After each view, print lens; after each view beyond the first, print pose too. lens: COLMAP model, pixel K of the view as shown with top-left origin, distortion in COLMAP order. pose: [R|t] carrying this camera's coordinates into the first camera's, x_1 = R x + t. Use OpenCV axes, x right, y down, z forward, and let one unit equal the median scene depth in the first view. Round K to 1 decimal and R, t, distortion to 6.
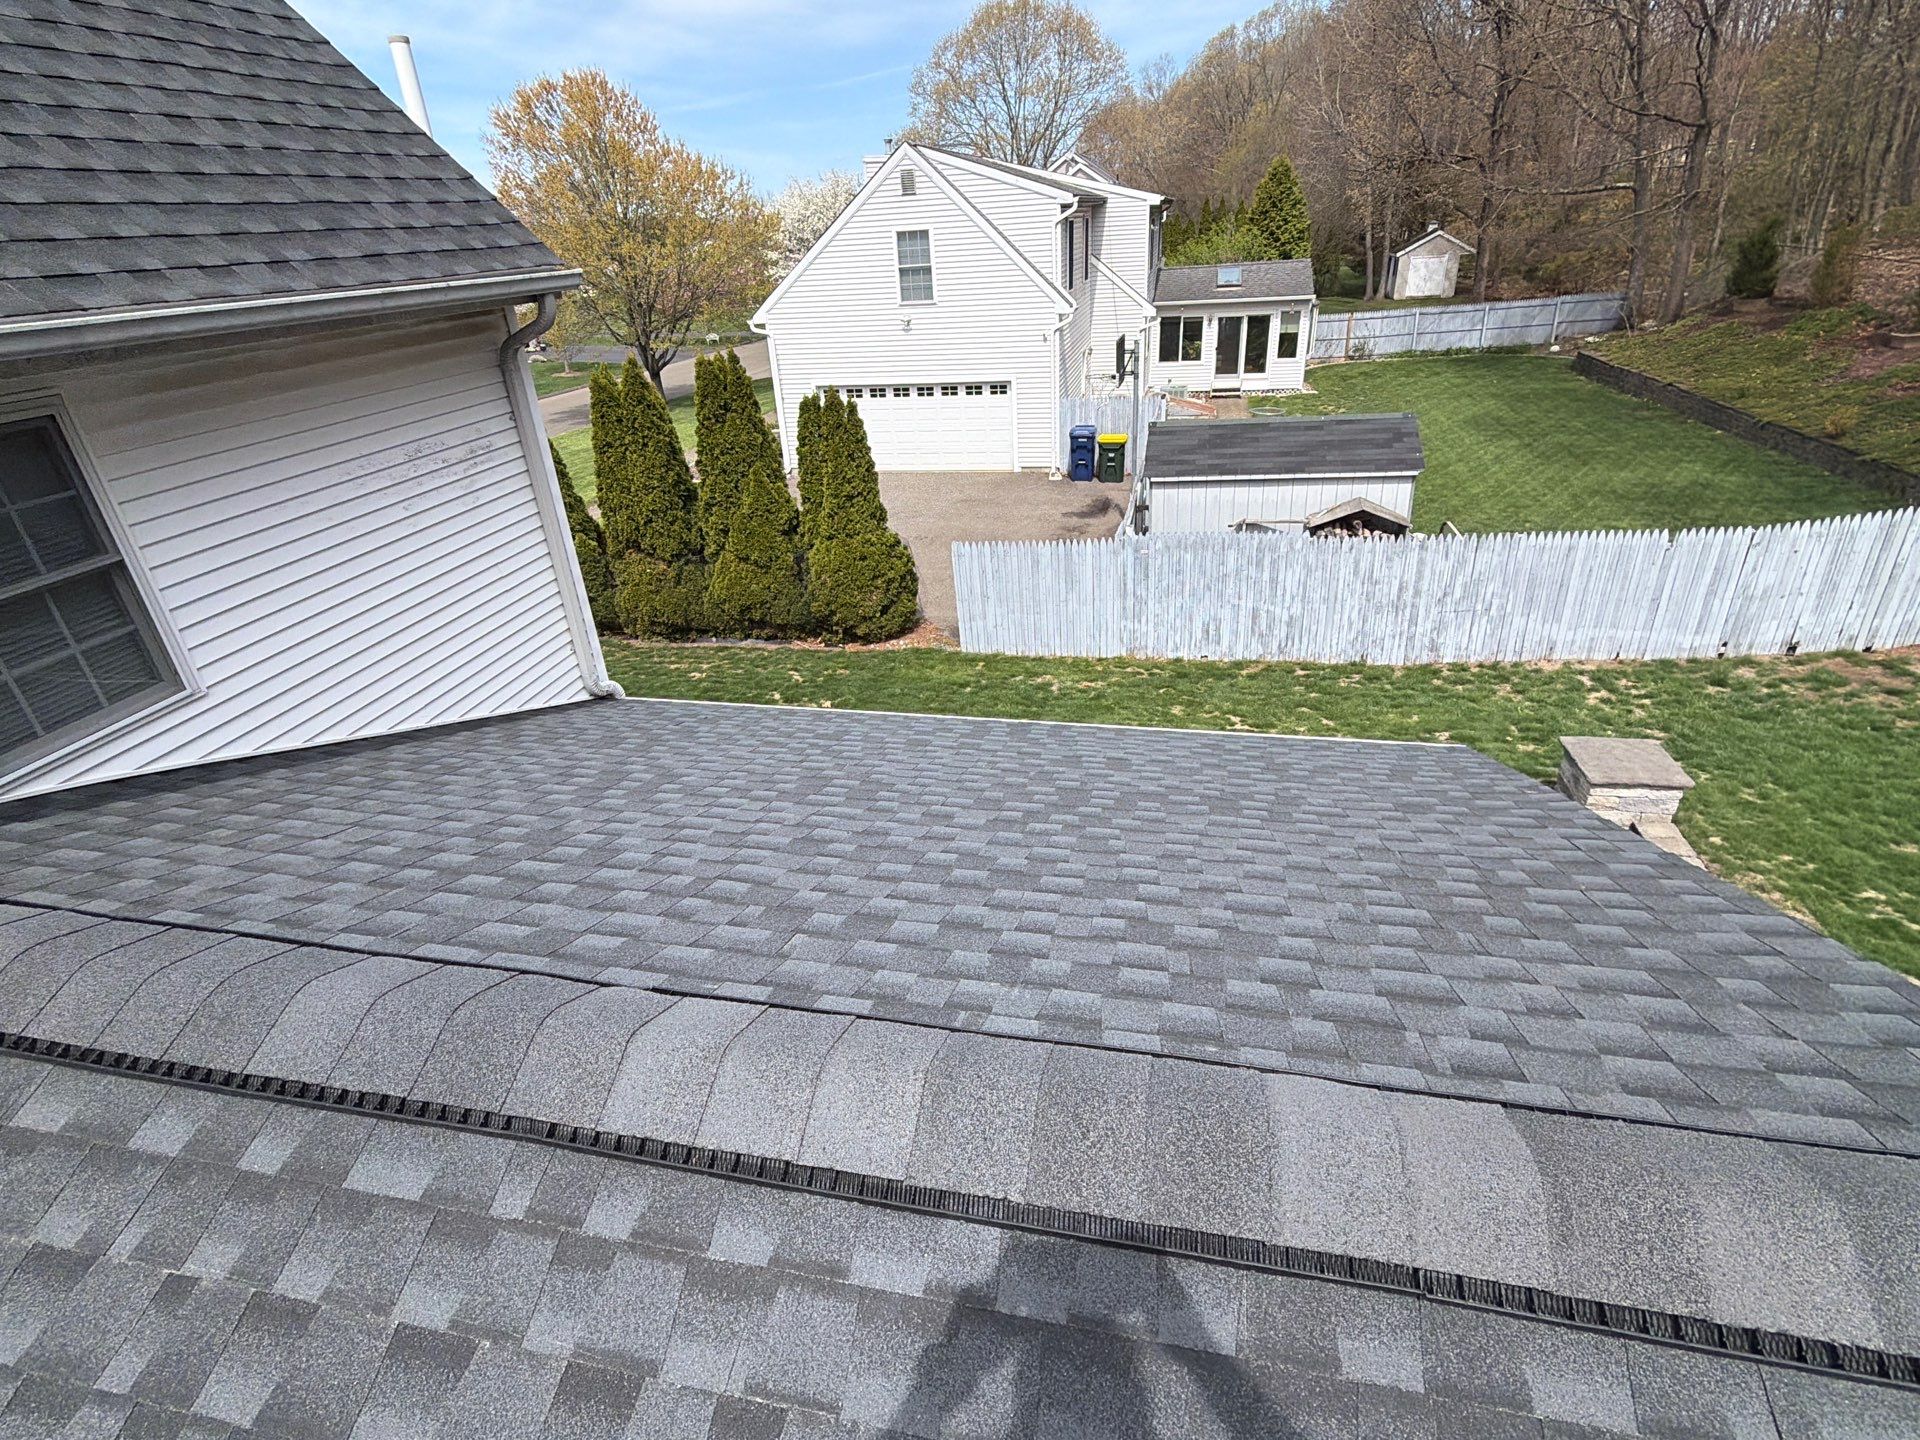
lens RADIAL K [[954.0, 0, 963.4], [0, 954.0, 710.2], [0, 0, 1]] dist [0.005561, -0.000647]
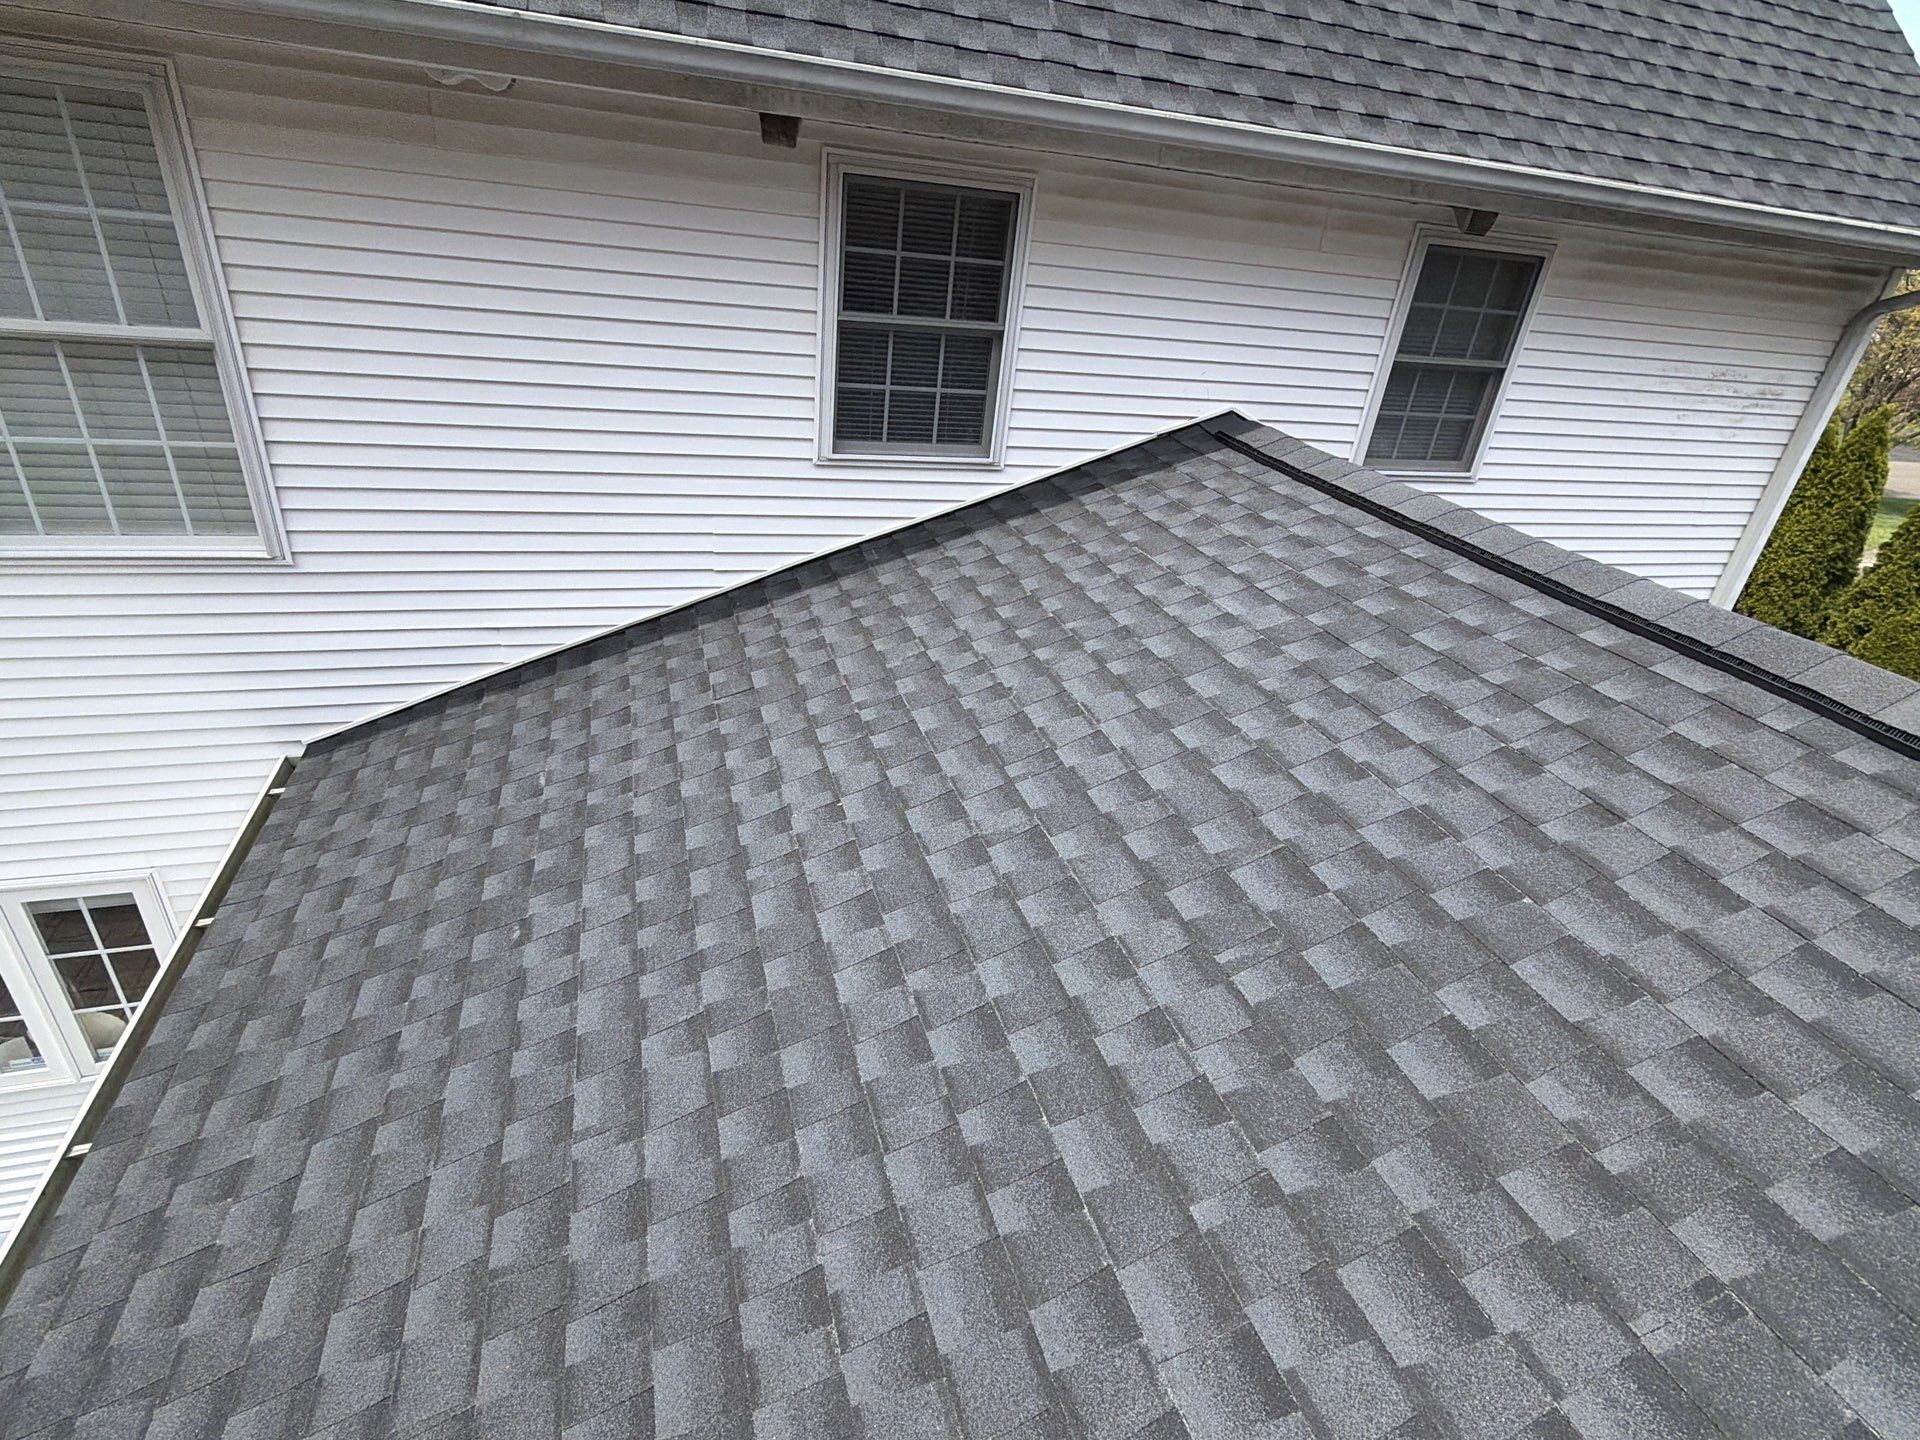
lens RADIAL K [[954.0, 0, 963.4], [0, 954.0, 710.2], [0, 0, 1]] dist [0.005561, -0.000647]
pose [[0.490755, 0.499724, -0.713747, -0.018341], [-0.510939, 0.828600, 0.228828, 0.285810], [0.705762, 0.252383, 0.661969, -0.298404]]
